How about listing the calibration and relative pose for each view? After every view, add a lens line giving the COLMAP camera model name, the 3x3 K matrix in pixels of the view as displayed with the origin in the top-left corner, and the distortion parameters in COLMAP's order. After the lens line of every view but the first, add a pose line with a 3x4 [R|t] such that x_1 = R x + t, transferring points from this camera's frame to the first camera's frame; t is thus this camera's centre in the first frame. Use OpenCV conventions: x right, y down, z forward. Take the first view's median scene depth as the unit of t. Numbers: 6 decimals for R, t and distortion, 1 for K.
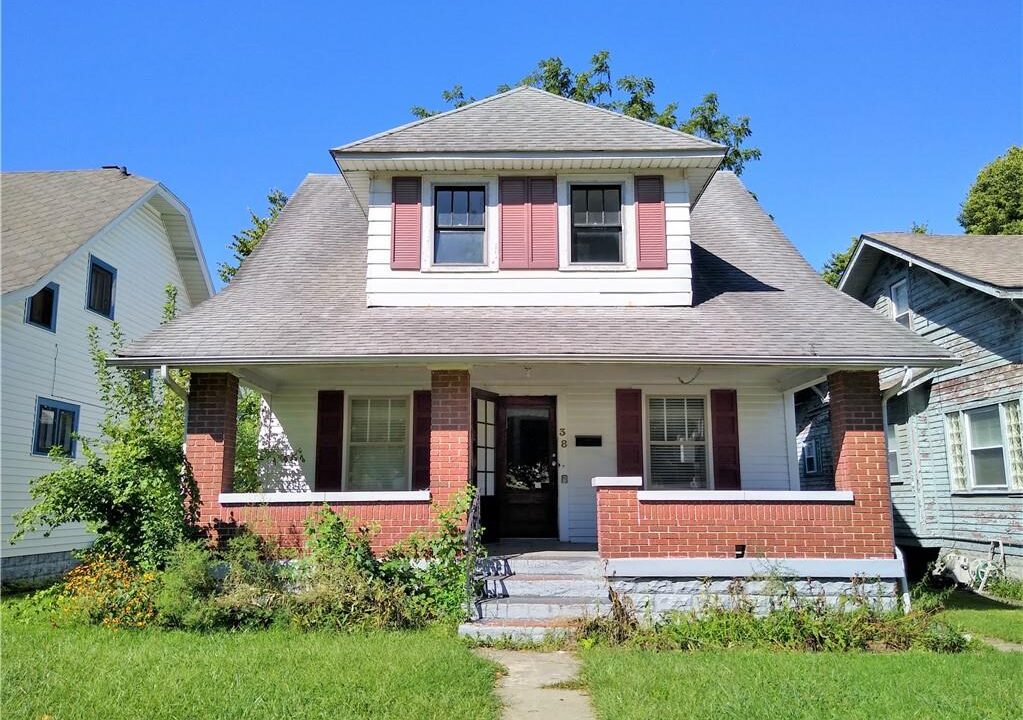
lens RADIAL K [[808.3, 0, 511.5], [0, 808.3, 360.0], [0, 0, 1]] dist [0.015076, 0.003468]
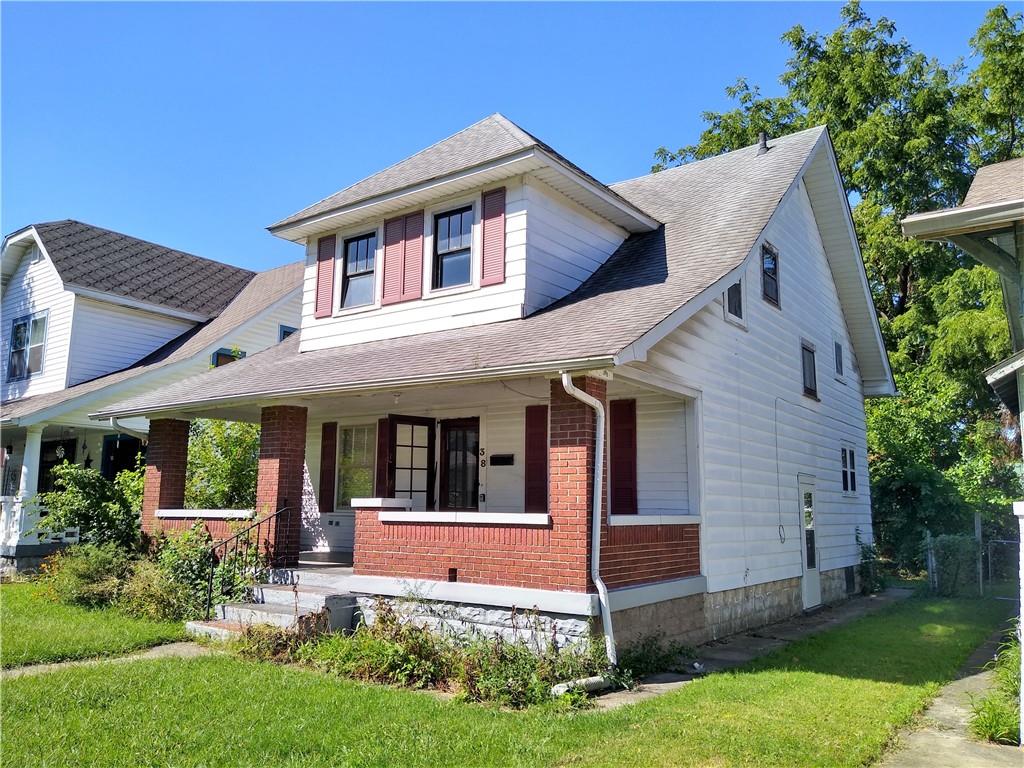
lens RADIAL K [[789.6, 0, 512.0], [0, 789.6, 384.0], [0, 0, 1]] dist [0.008682, 0.002014]
pose [[0.819772, -0.078993, -0.567216, 0.719339], [0.087196, 0.996110, -0.012702, 0.021059], [0.566013, -0.039046, 0.823471, 0.216492]]
